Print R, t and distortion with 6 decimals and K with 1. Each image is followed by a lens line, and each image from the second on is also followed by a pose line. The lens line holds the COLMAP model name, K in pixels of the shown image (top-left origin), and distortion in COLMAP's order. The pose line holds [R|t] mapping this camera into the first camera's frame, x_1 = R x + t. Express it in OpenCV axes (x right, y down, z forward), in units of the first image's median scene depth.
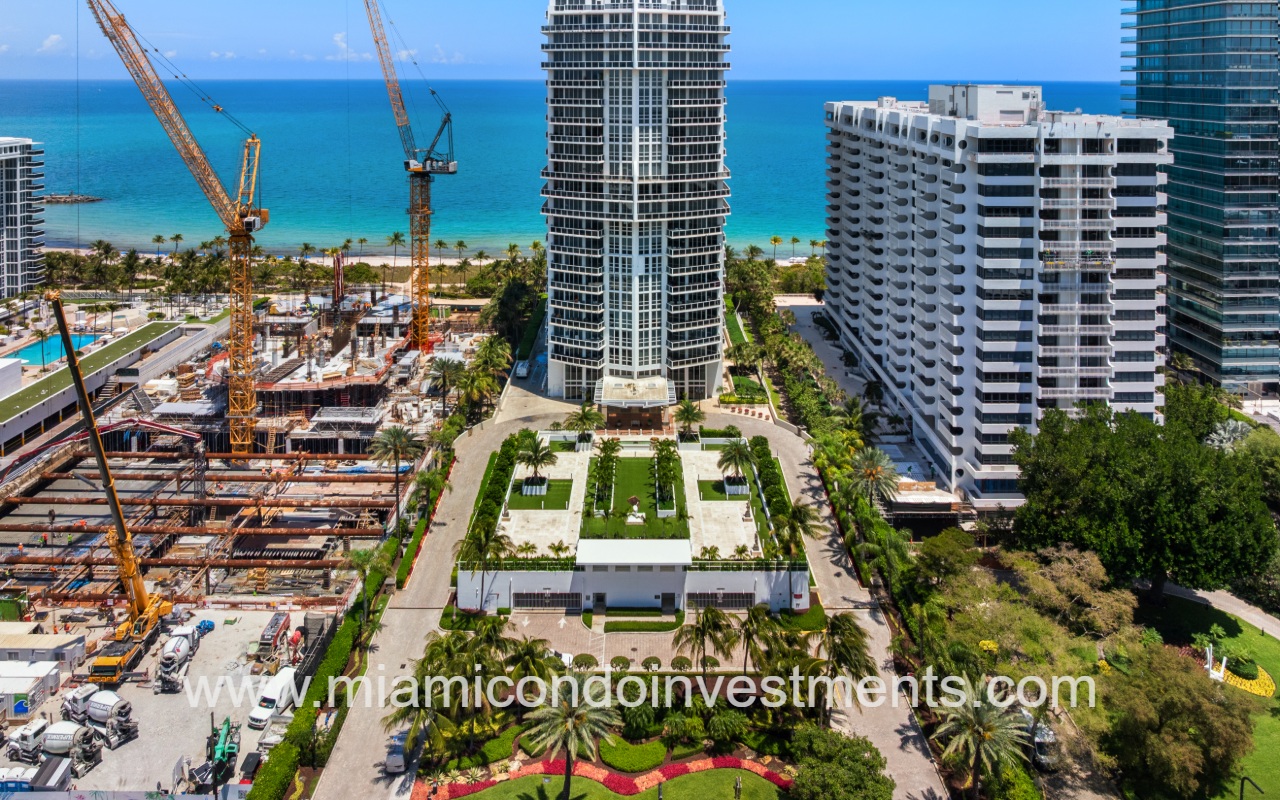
lens RADIAL K [[1520.1, 0, 640.0], [0, 1520.1, 400.0], [0, 0, 1]] dist [-0.093425, -0.003815]
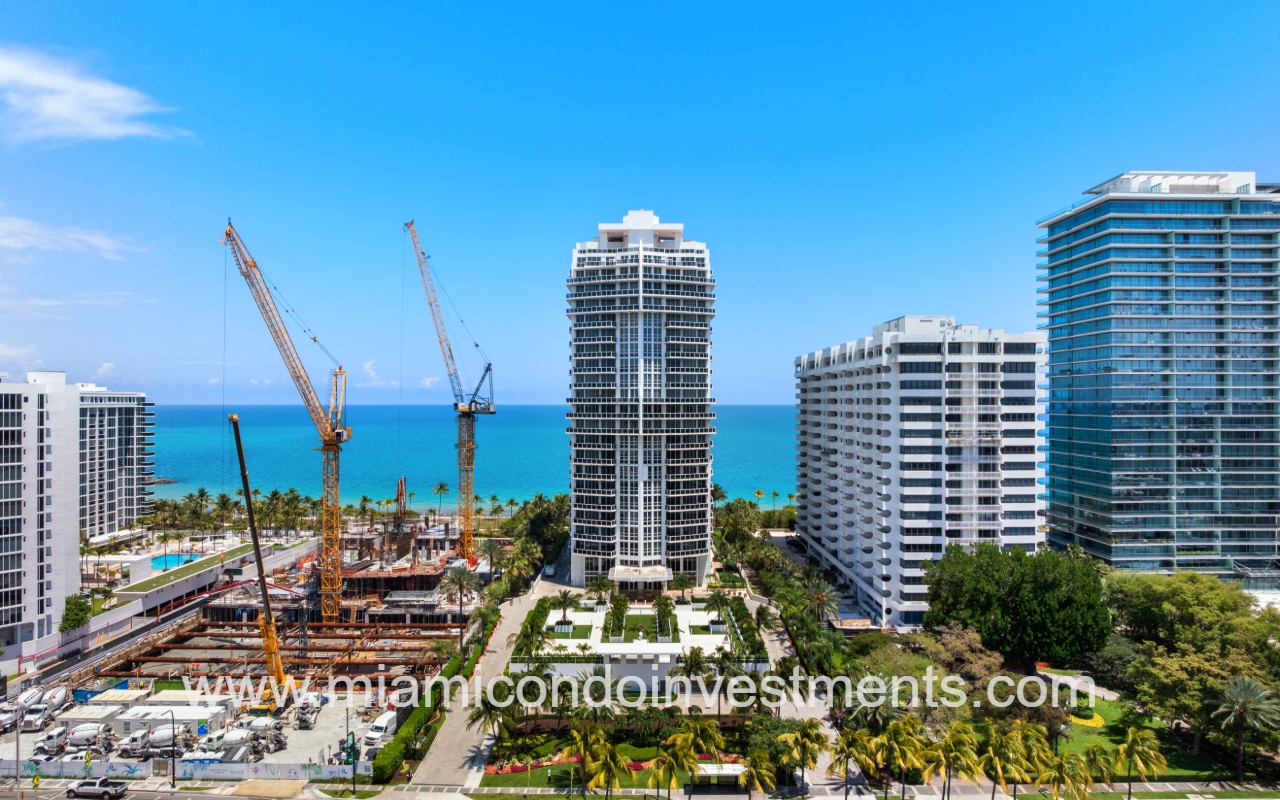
lens RADIAL K [[916.5, 0, 637.4], [0, 916.5, 408.7], [0, 0, 1]] dist [-0.058152, -0.000757]
pose [[0.999973, -0.001154, -0.007276, -0.000211], [0.001214, 0.999965, 0.008283, -0.146326], [0.007267, -0.008291, 0.999939, 0.232910]]
